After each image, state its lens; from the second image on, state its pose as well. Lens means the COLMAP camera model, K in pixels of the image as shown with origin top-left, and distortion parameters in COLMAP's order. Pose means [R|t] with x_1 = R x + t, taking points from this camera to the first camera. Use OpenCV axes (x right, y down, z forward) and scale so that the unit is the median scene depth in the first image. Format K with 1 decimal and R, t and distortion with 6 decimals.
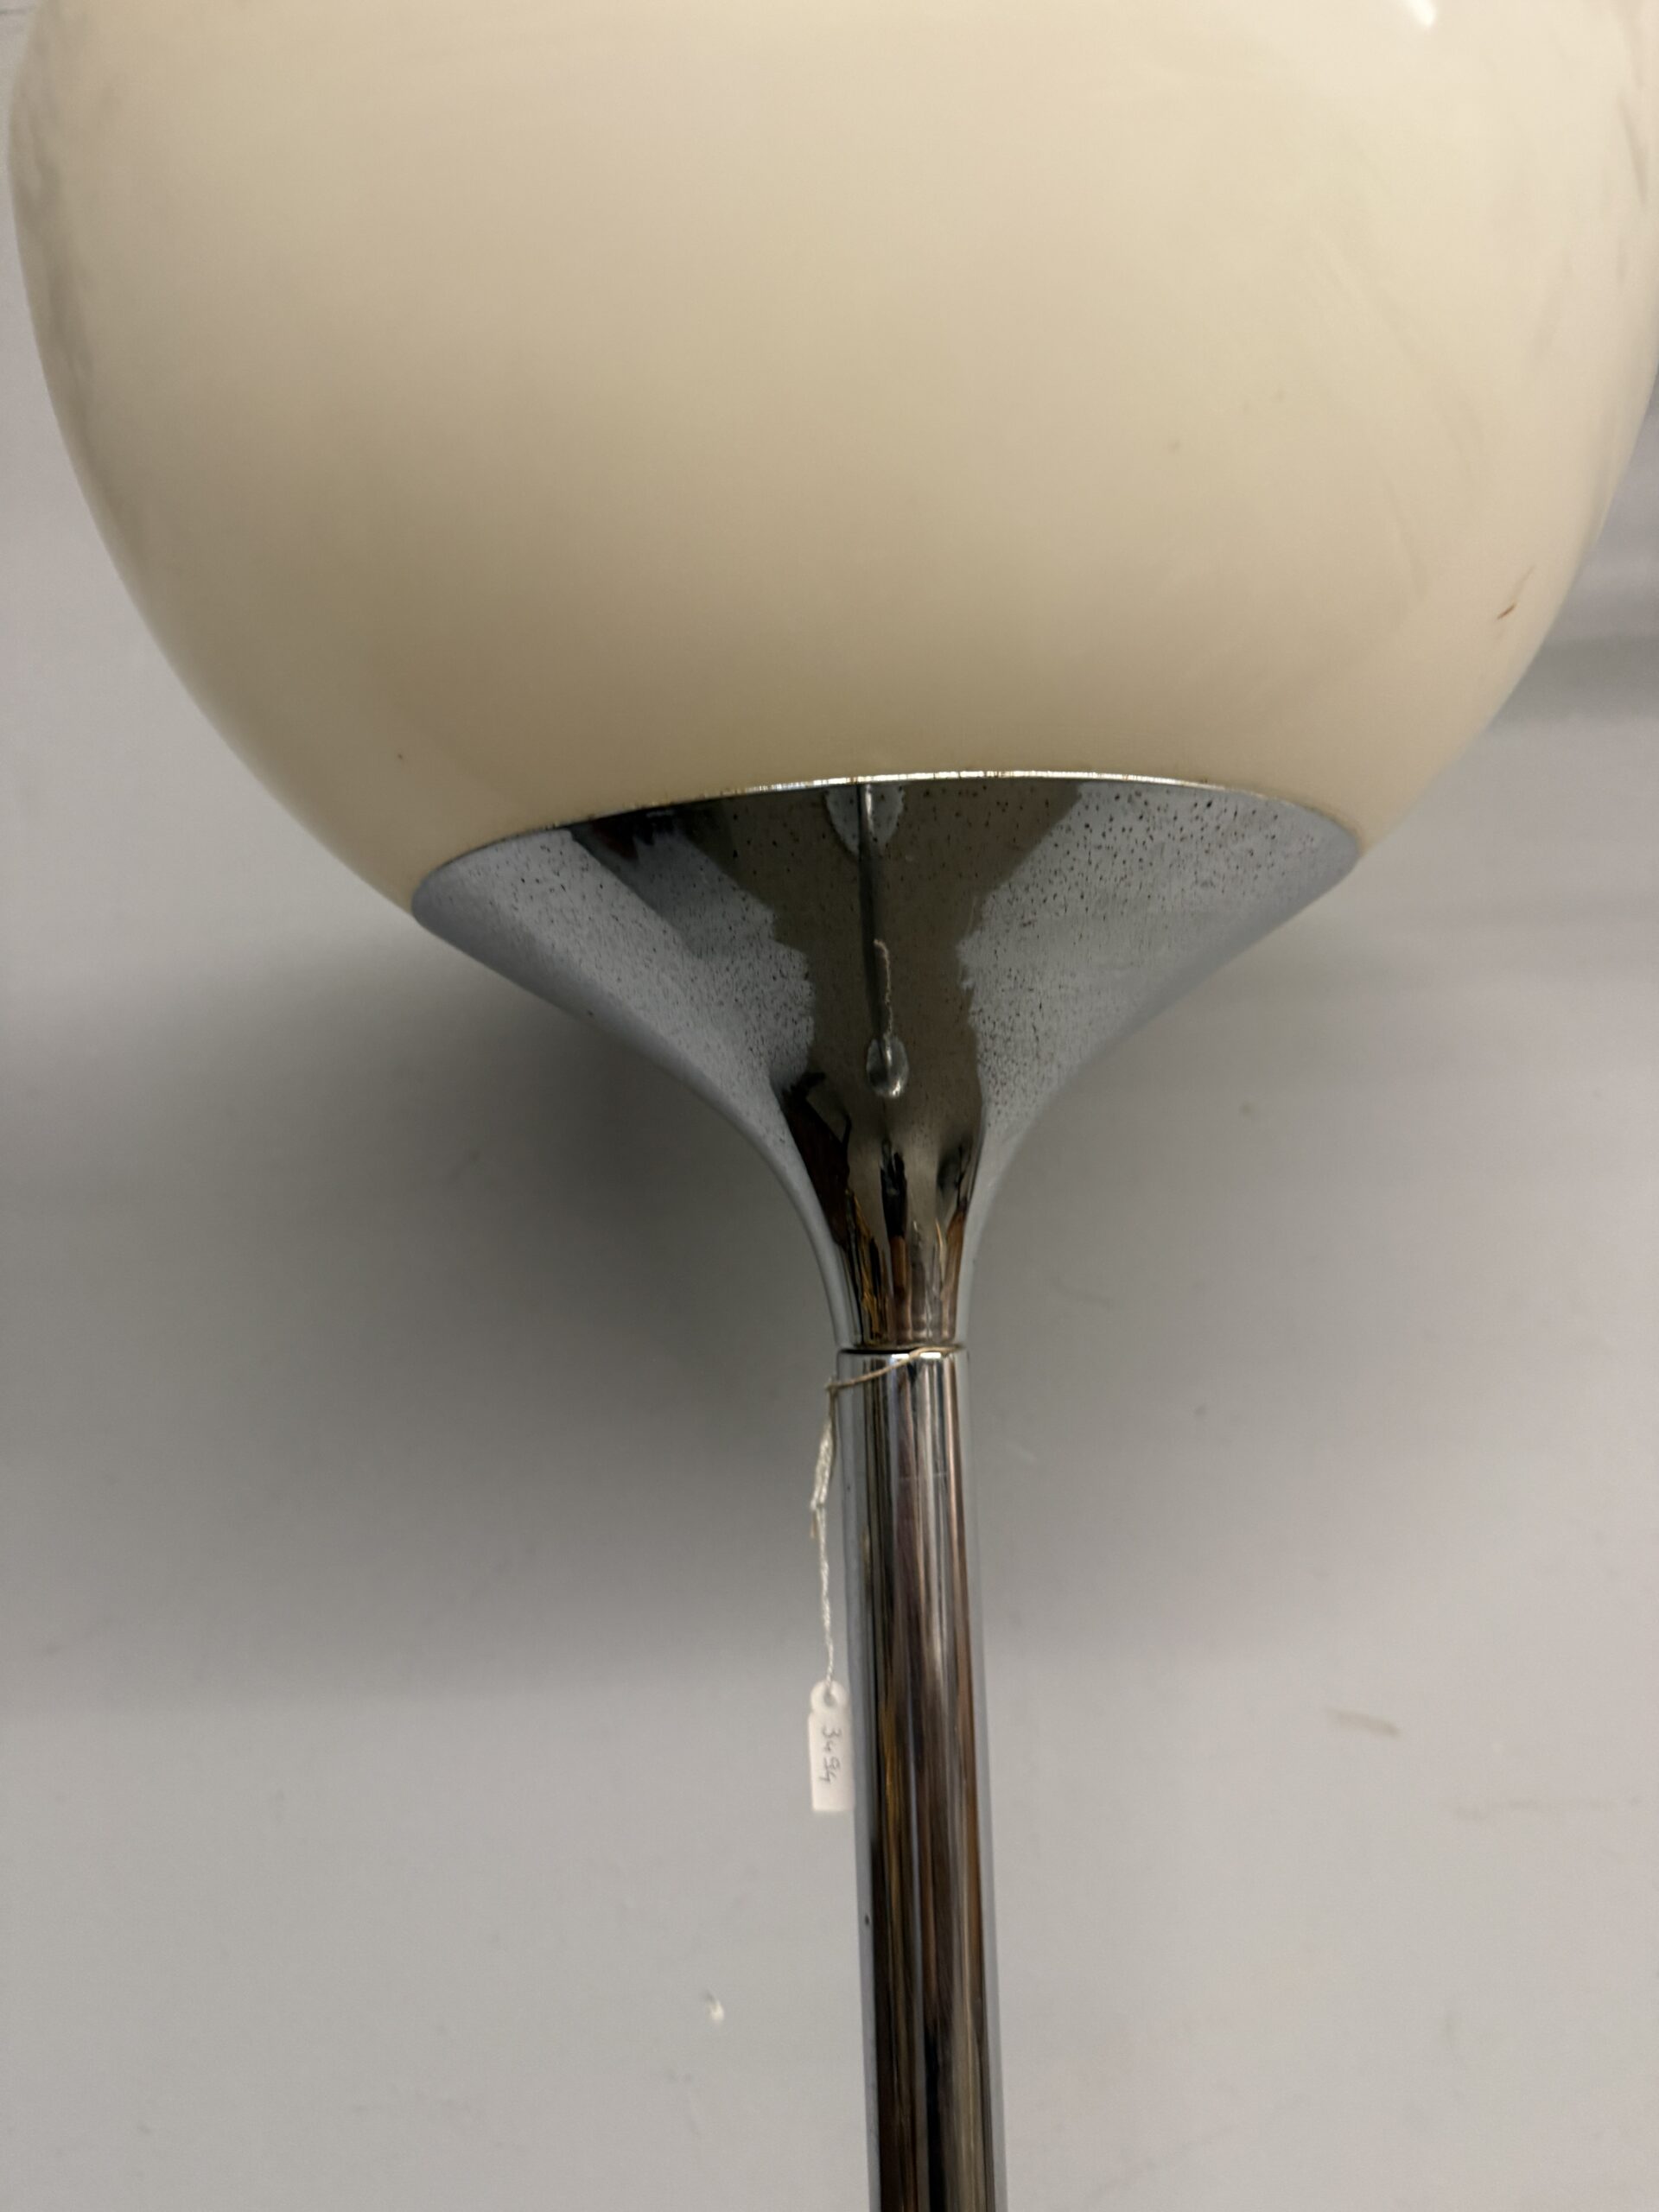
lens RADIAL K [[1569.5, 0, 844.4], [0, 1569.5, 1105.7], [0, 0, 1]] dist [0.041918, -0.053791]
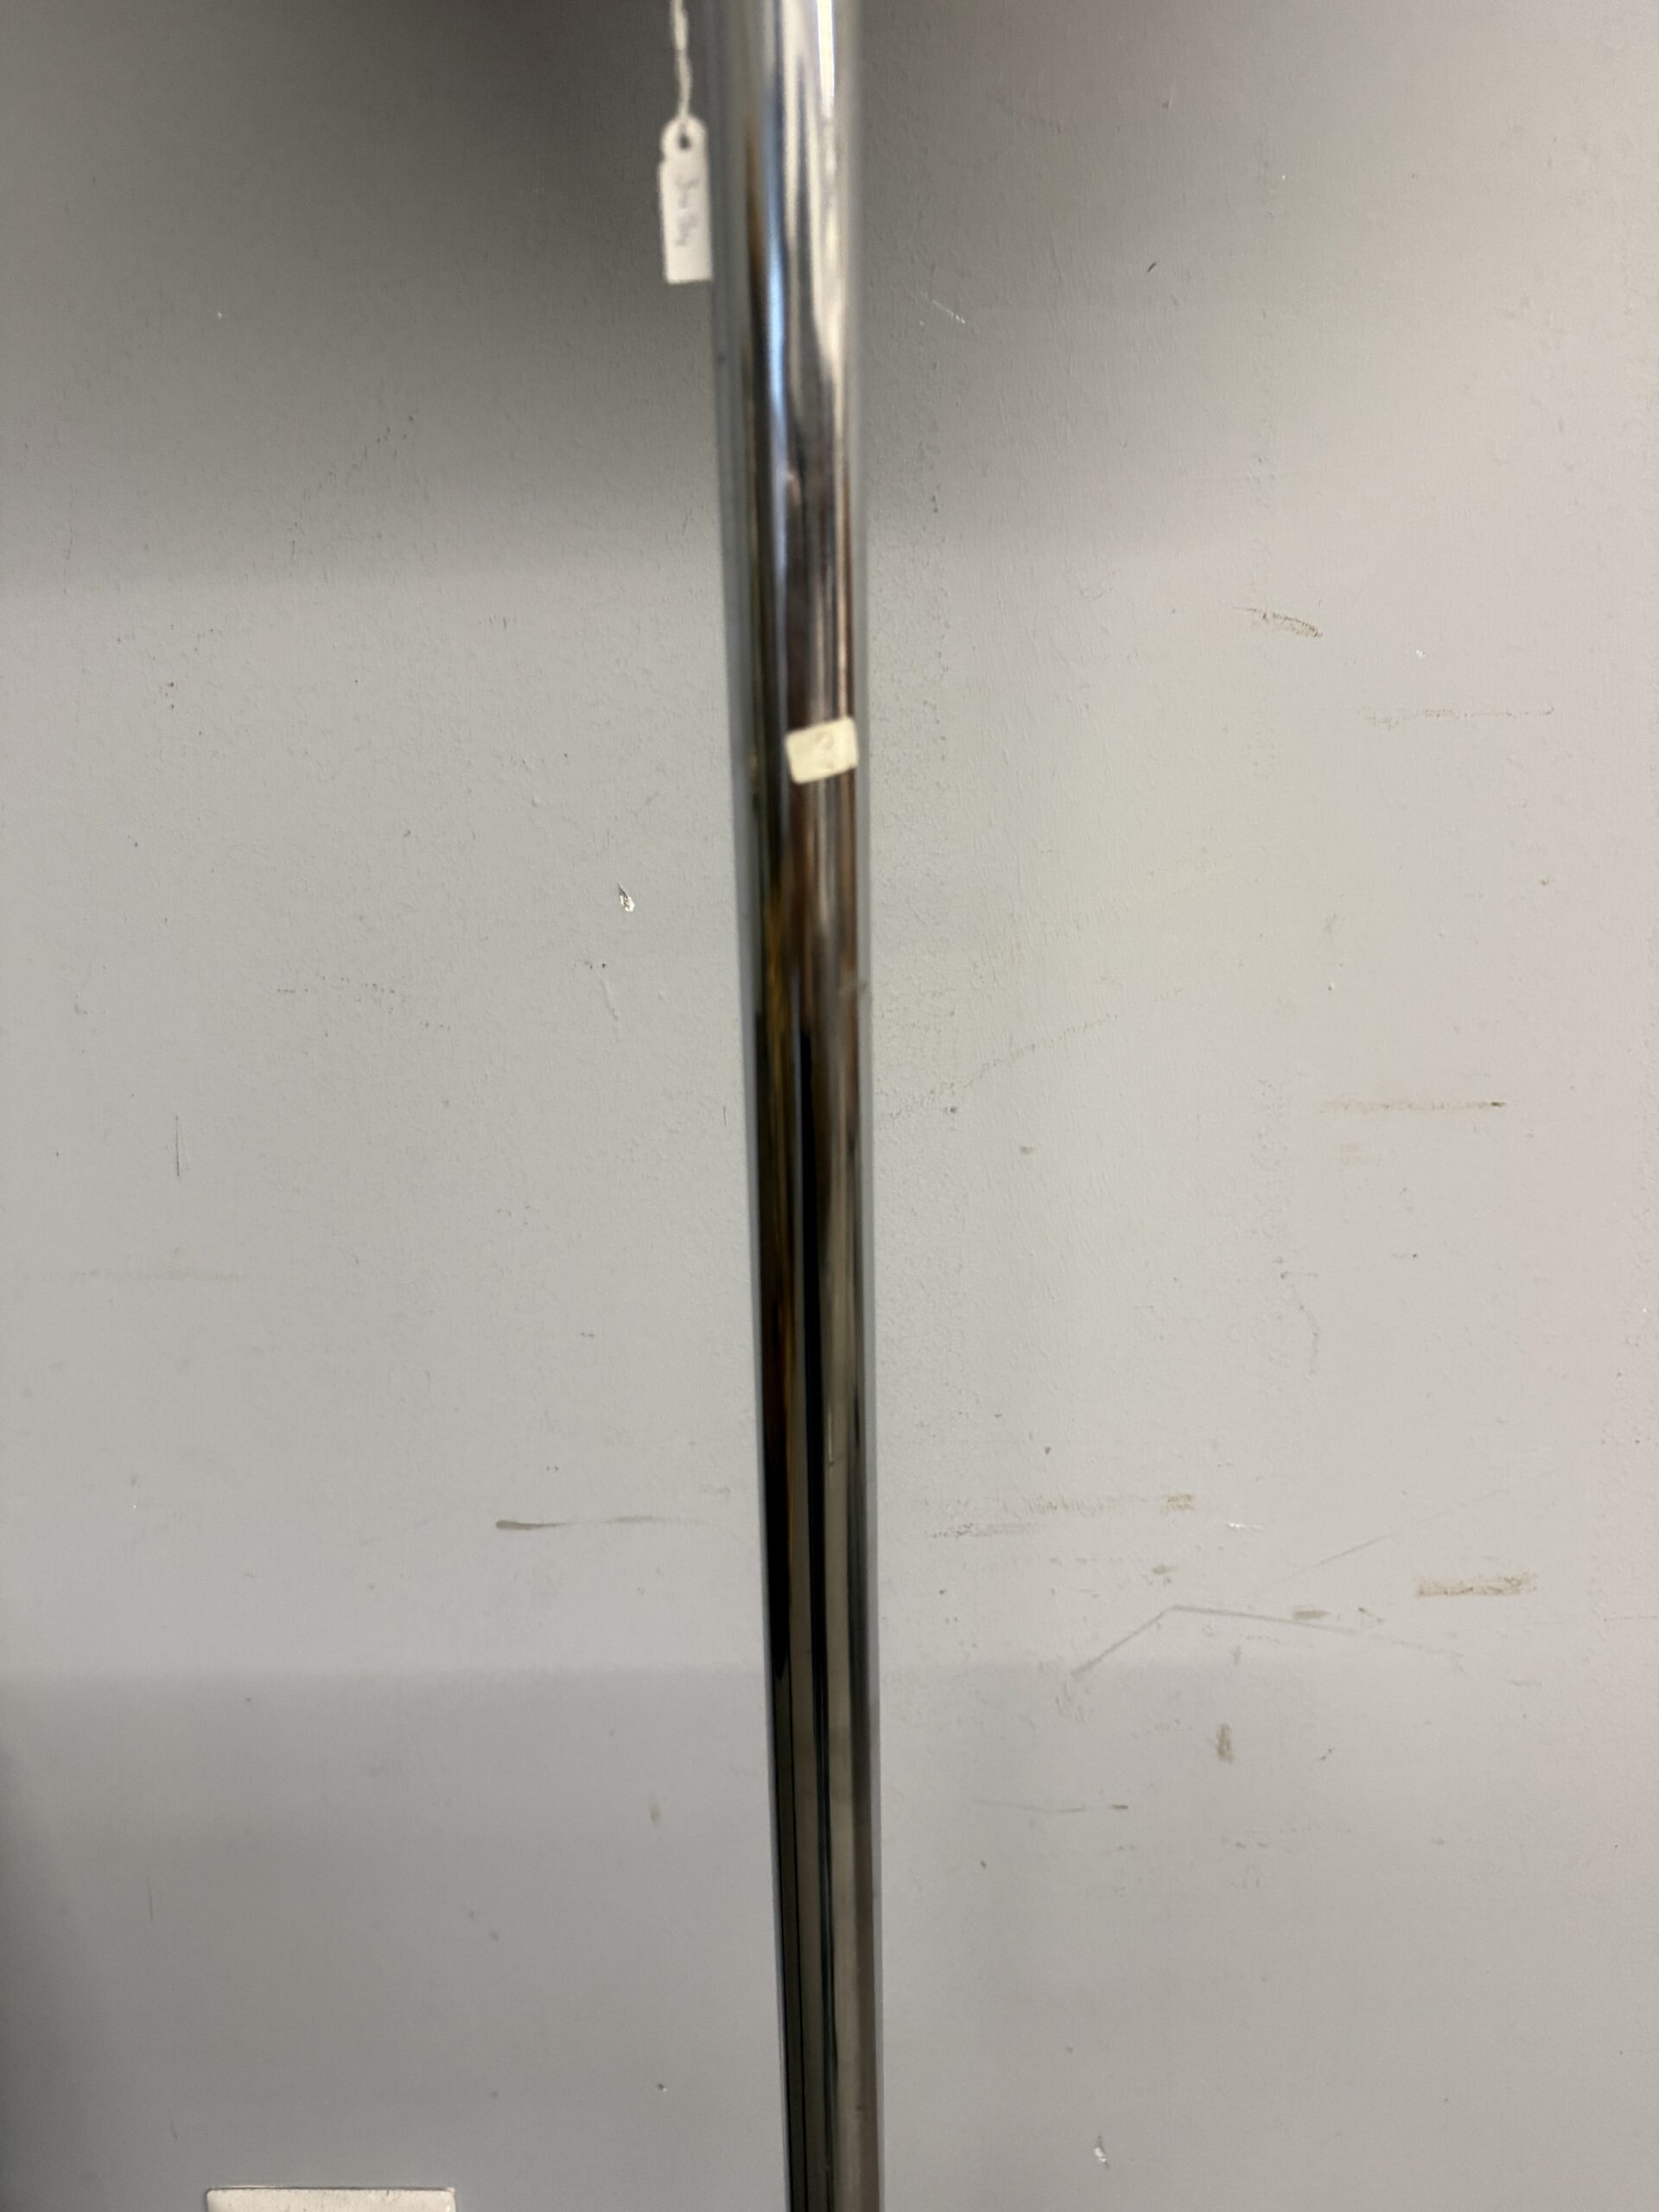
lens RADIAL K [[1569.5, 0, 848.6], [0, 1569.5, 1090.6], [0, 0, 1]] dist [0.041918, -0.053791]
pose [[0.999450, 0.019361, 0.026905, 0.069652], [-0.028176, 0.923774, 0.381899, 0.538469], [-0.017461, -0.382447, 0.923812, -0.017631]]
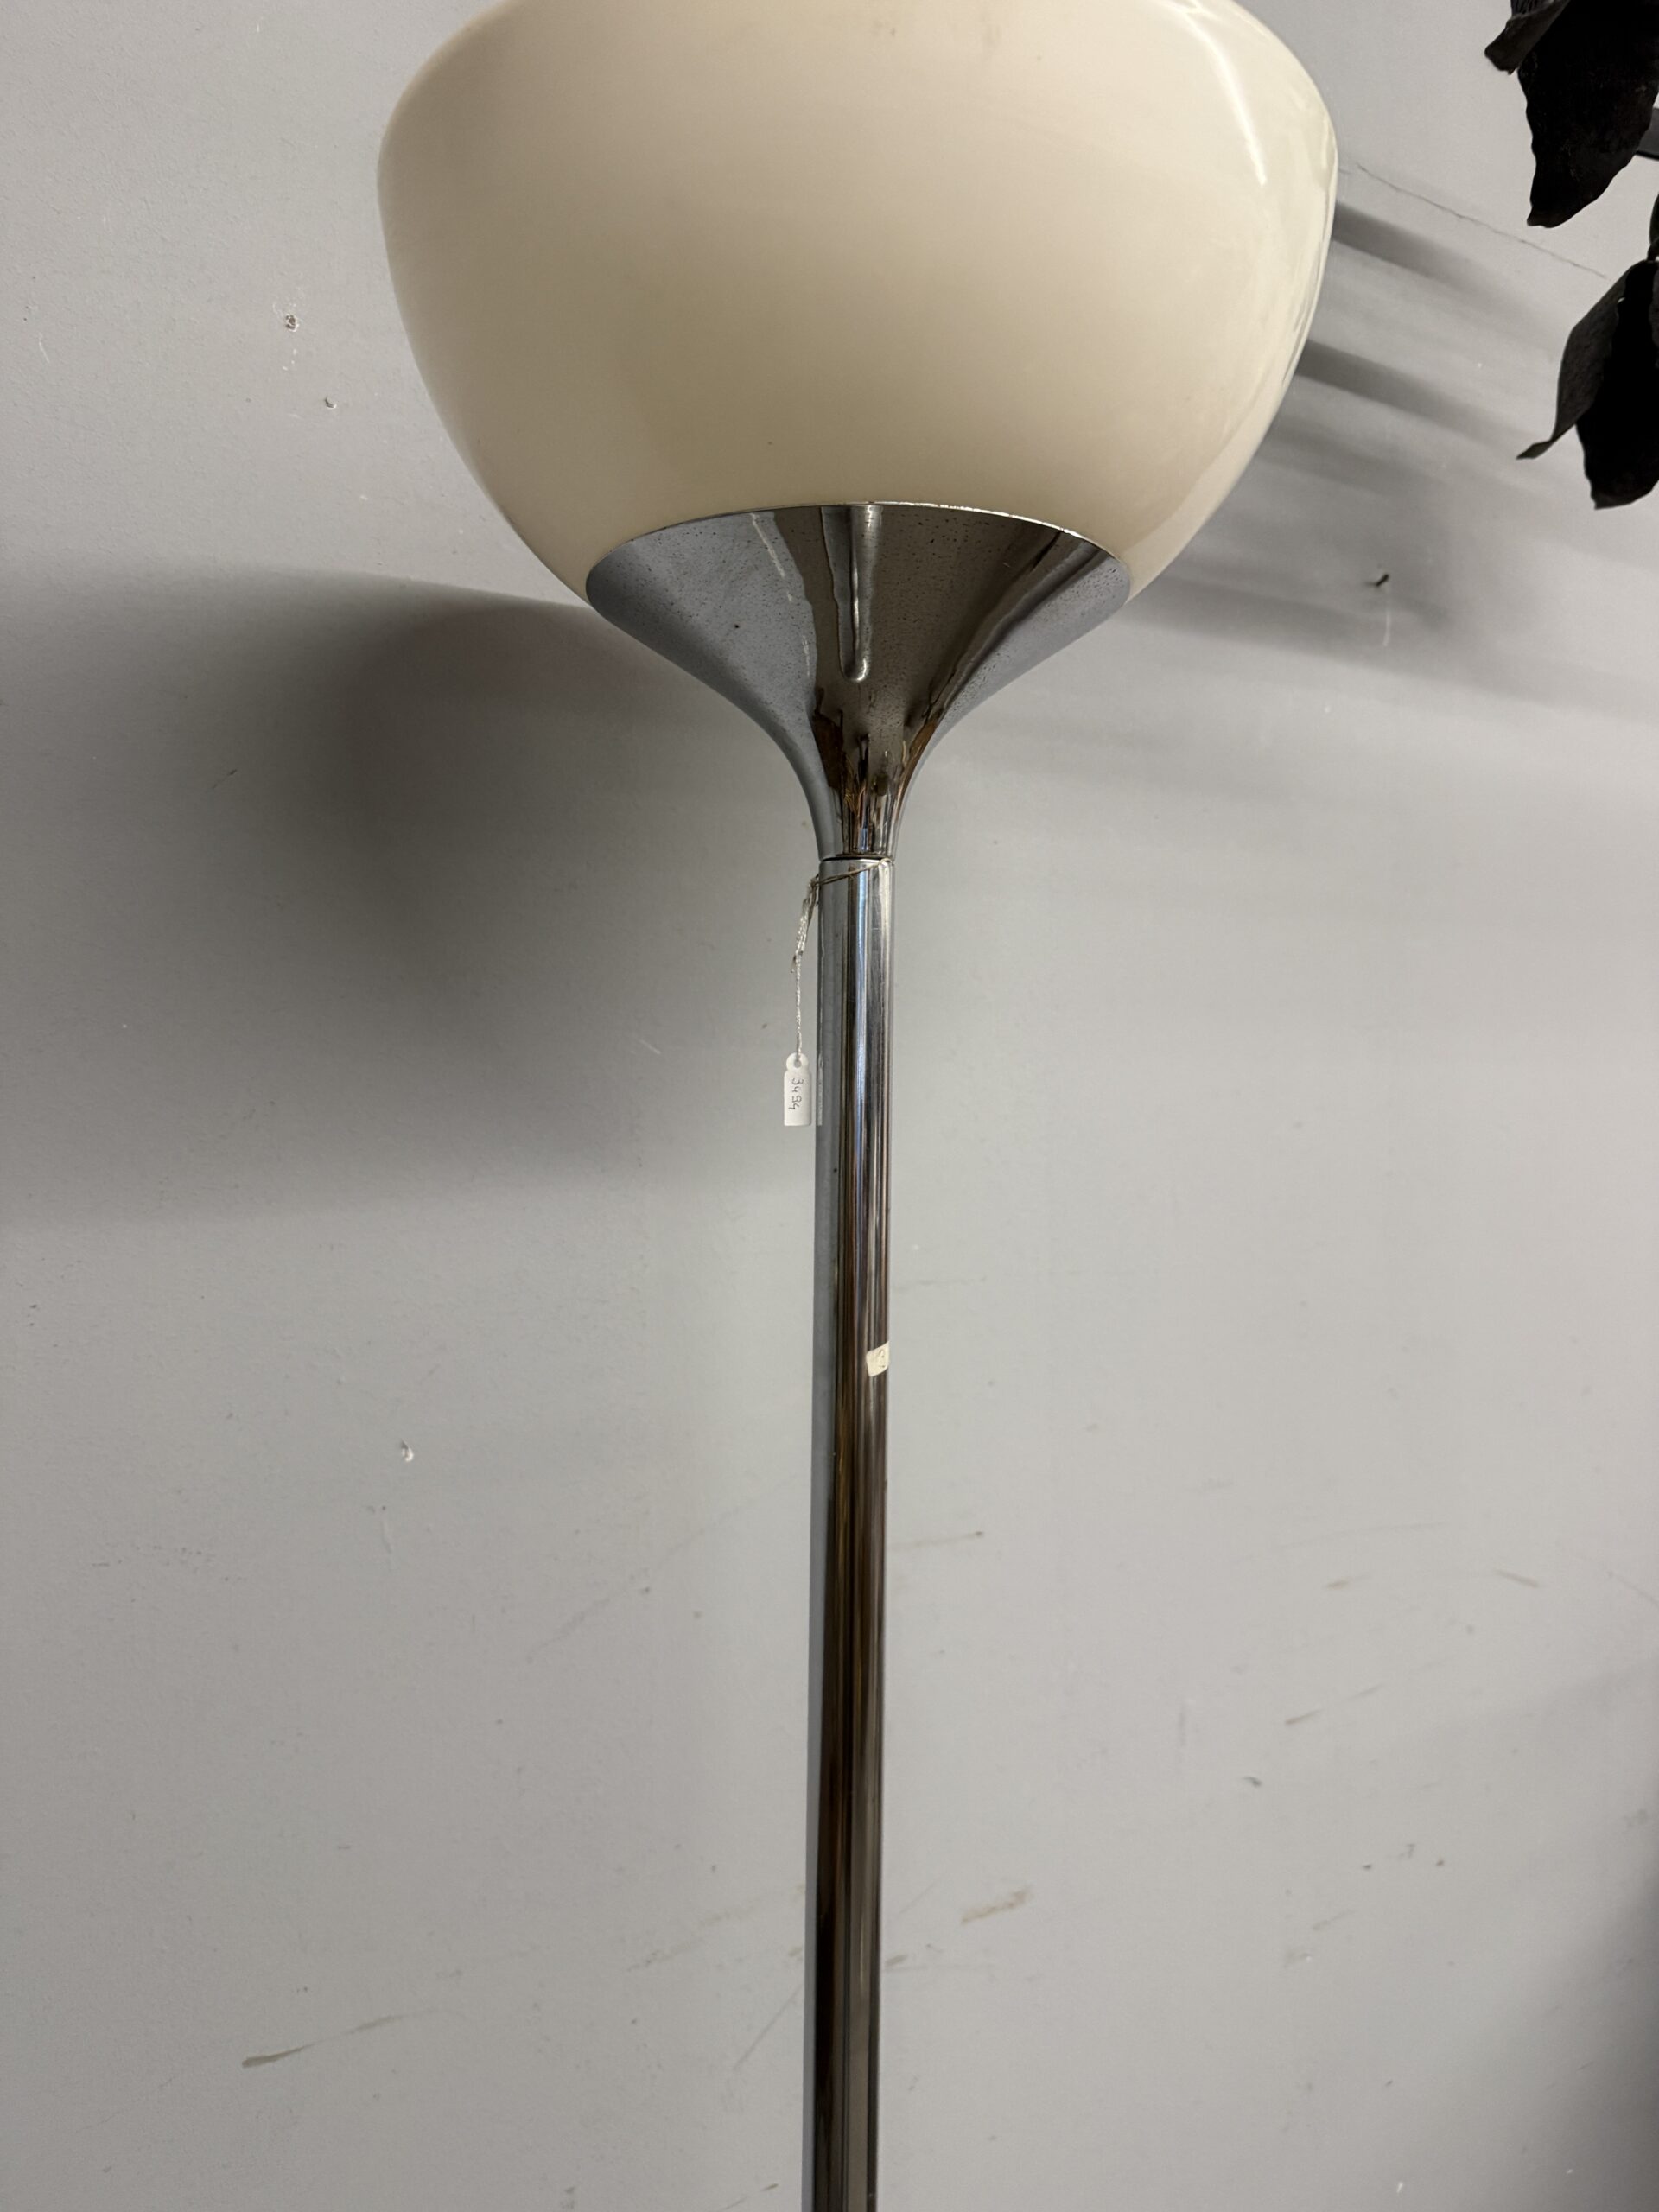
lens RADIAL K [[1569.5, 0, 814.3], [0, 1569.5, 1096.9], [0, 0, 1]] dist [0.041918, -0.053791]
pose [[0.853573, 0.043080, 0.519188, -0.914374], [-0.085774, 0.994596, 0.058491, 0.318190], [-0.513863, -0.094459, 0.852656, -0.504454]]
